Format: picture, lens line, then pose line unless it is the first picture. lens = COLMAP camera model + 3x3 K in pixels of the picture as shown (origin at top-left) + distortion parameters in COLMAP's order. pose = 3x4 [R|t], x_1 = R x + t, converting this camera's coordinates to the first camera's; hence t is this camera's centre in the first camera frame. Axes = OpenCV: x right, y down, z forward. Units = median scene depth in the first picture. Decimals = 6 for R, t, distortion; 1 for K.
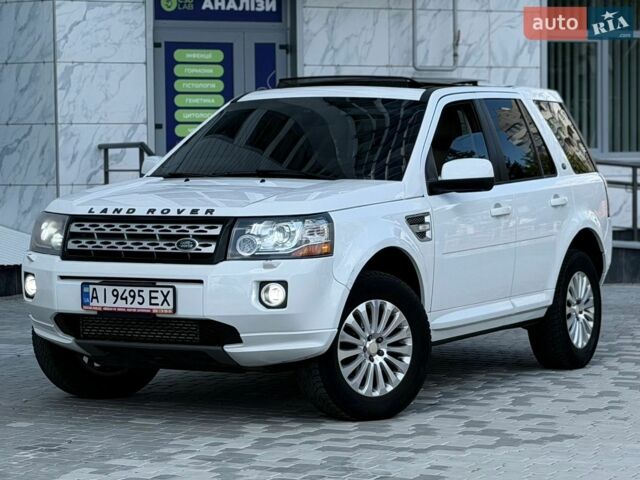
lens RADIAL K [[1877.0, 0, 320.0], [0, 1877.0, 240.0], [0, 0, 1]] dist [0.144092, 0.420339]
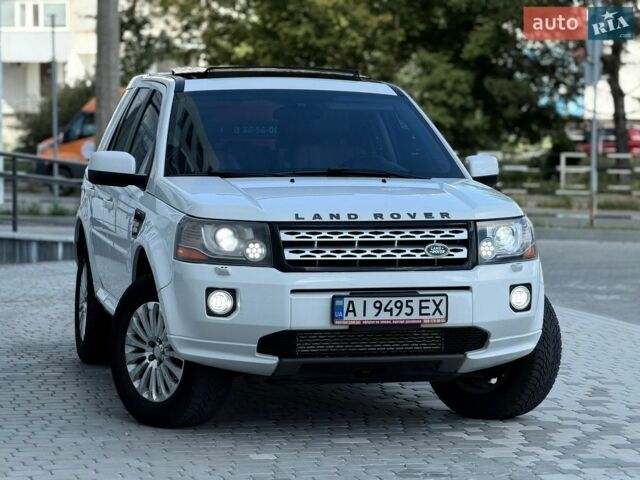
lens RADIAL K [[2001.2, 0, 320.0], [0, 2001.2, 240.0], [0, 0, 1]] dist [0.217382, 0.839779]
pose [[0.739803, -0.033318, 0.671998, -0.790383], [0.022053, 0.999437, 0.025274, -0.029532], [-0.672462, -0.003878, 0.740122, 0.280236]]
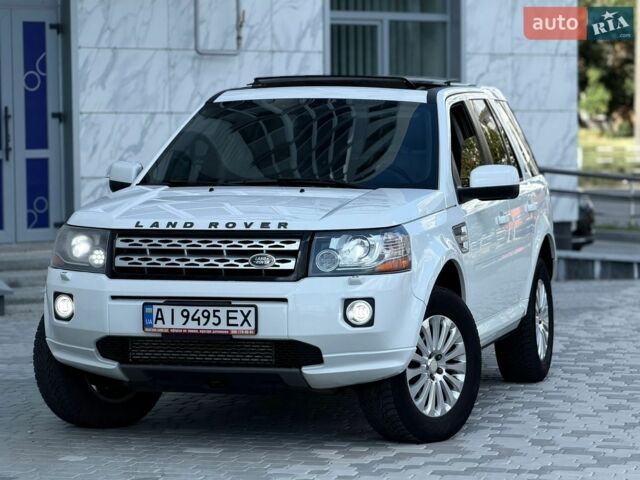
lens RADIAL K [[2164.1, 0, 320.0], [0, 2164.1, 240.0], [0, 0, 1]] dist [0.140303, 1.361339]
pose [[0.974151, -0.010606, 0.225648, -0.283041], [0.009708, 0.999940, 0.005089, -0.012954], [-0.225688, -0.002767, 0.974196, -0.060503]]
